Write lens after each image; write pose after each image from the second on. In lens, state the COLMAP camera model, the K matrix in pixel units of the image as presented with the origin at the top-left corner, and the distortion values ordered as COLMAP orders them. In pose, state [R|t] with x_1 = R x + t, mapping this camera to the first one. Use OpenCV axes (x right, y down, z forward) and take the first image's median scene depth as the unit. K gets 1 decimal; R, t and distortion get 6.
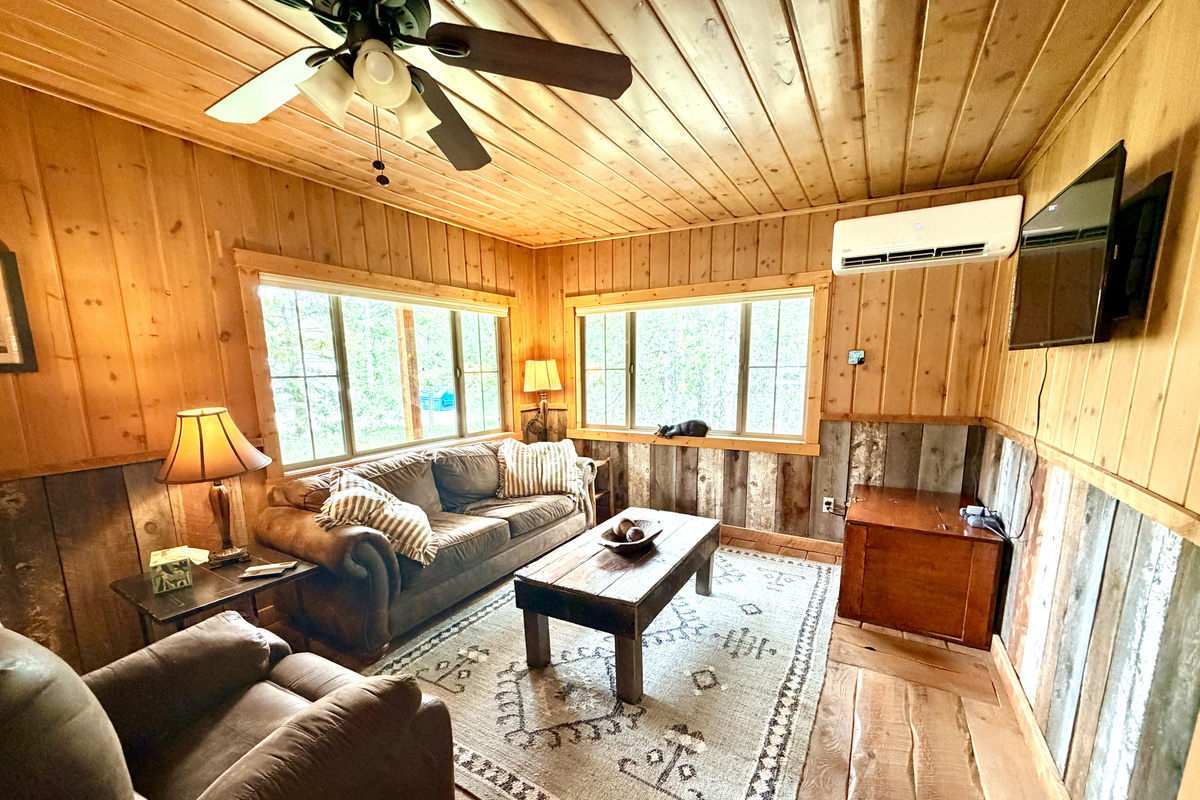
lens RADIAL K [[473.0, 0, 598.6], [0, 473.0, 451.4], [0, 0, 1]] dist [0.000770, 0.000030]
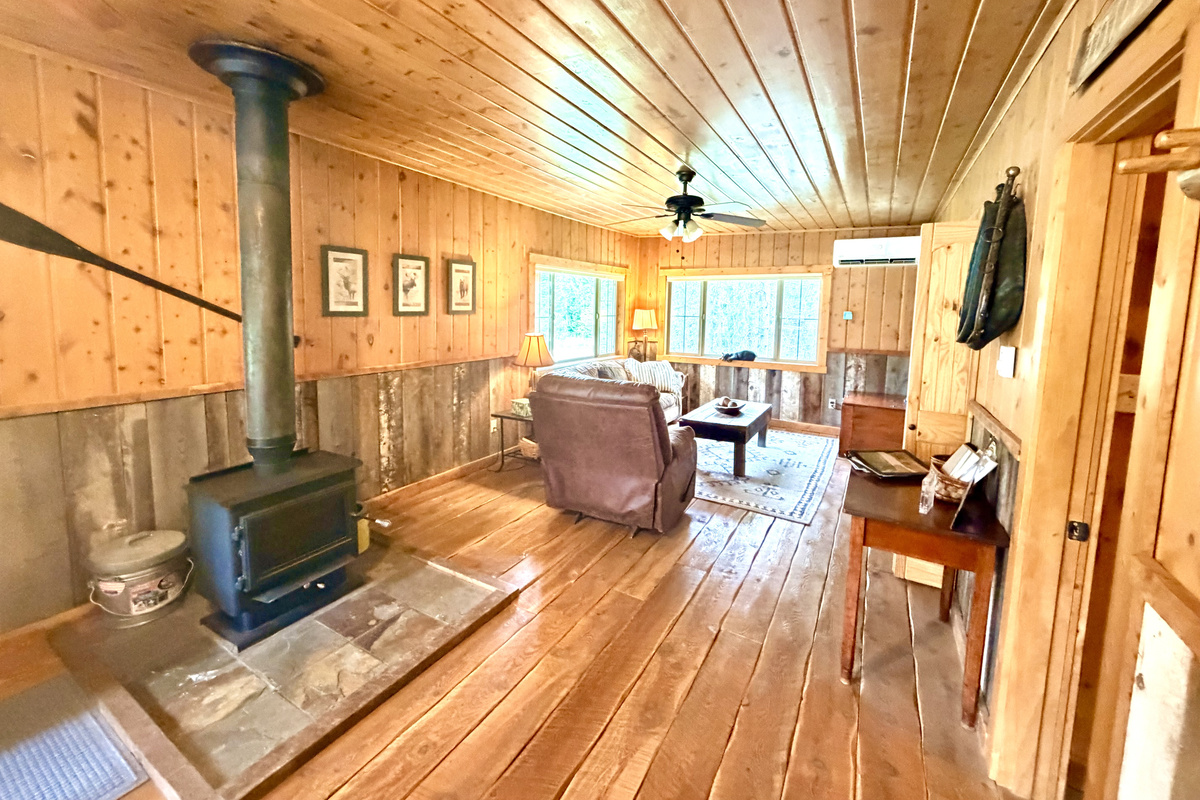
lens RADIAL K [[476.3, 0, 596.8], [0, 476.3, 351.4], [0, 0, 1]] dist [0.001465, -0.000069]
pose [[0.999523, 0.030810, -0.002194, -0.331269], [-0.030886, 0.996071, -0.083002, 0.094977], [-0.000372, 0.083030, 0.996547, -0.659268]]
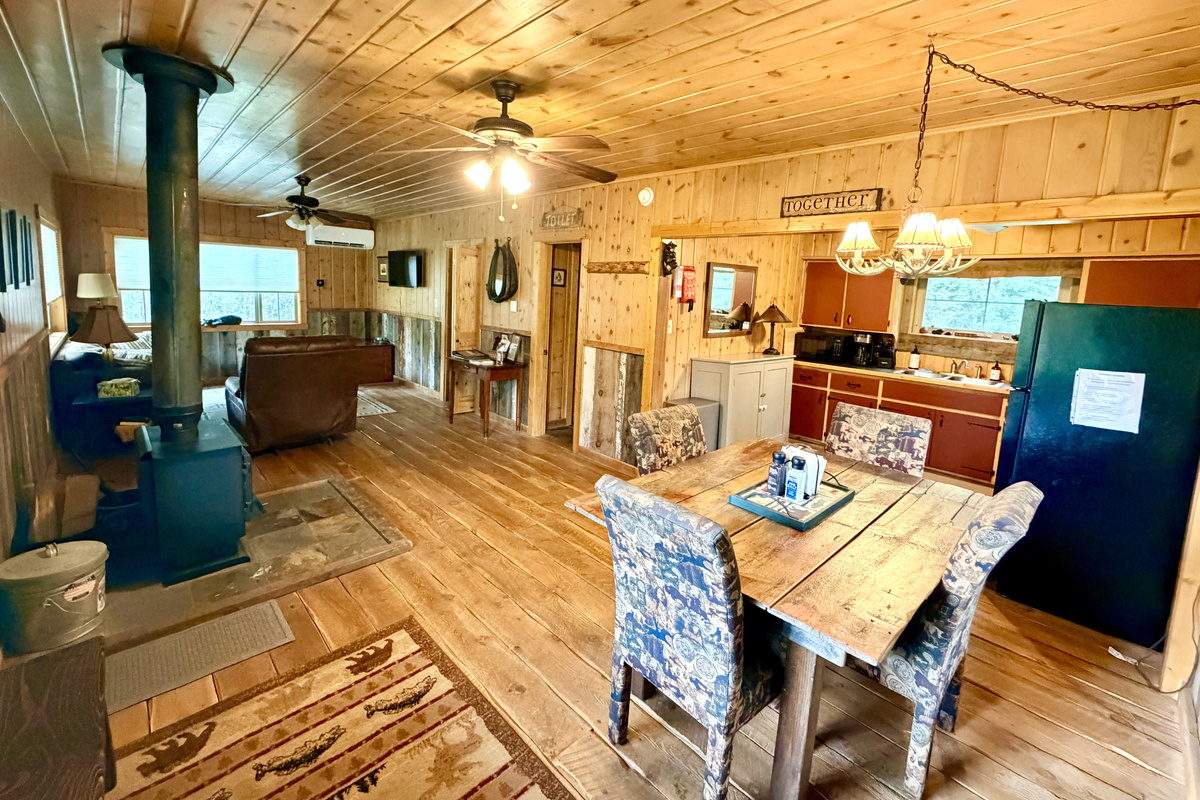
lens RADIAL K [[504.6, 0, 586.1], [0, 504.6, 352.0], [0, 0, 1]] dist [0.000759, 0.000131]
pose [[0.283817, -0.096846, 0.953975, -1.309932], [0.122822, 0.990363, 0.063999, 0.116785], [-0.950980, 0.099005, 0.292976, -0.803357]]
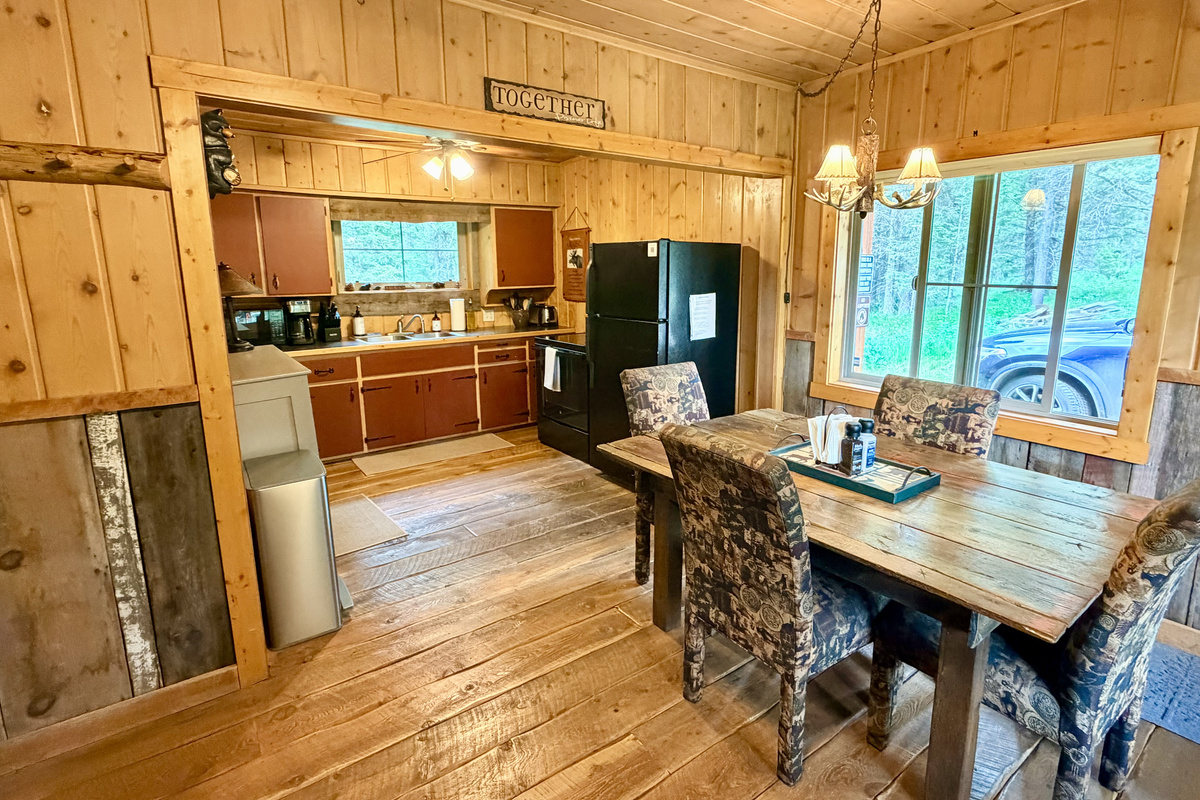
lens RADIAL K [[585.1, 0, 601.0], [0, 585.1, 372.2], [0, 0, 1]] dist [0.002126, -0.000093]
pose [[-0.916593, -0.057286, 0.395697, -0.719405], [0.085736, 0.938499, 0.334467, 0.045411], [-0.390521, 0.340496, -0.855310, -0.295133]]
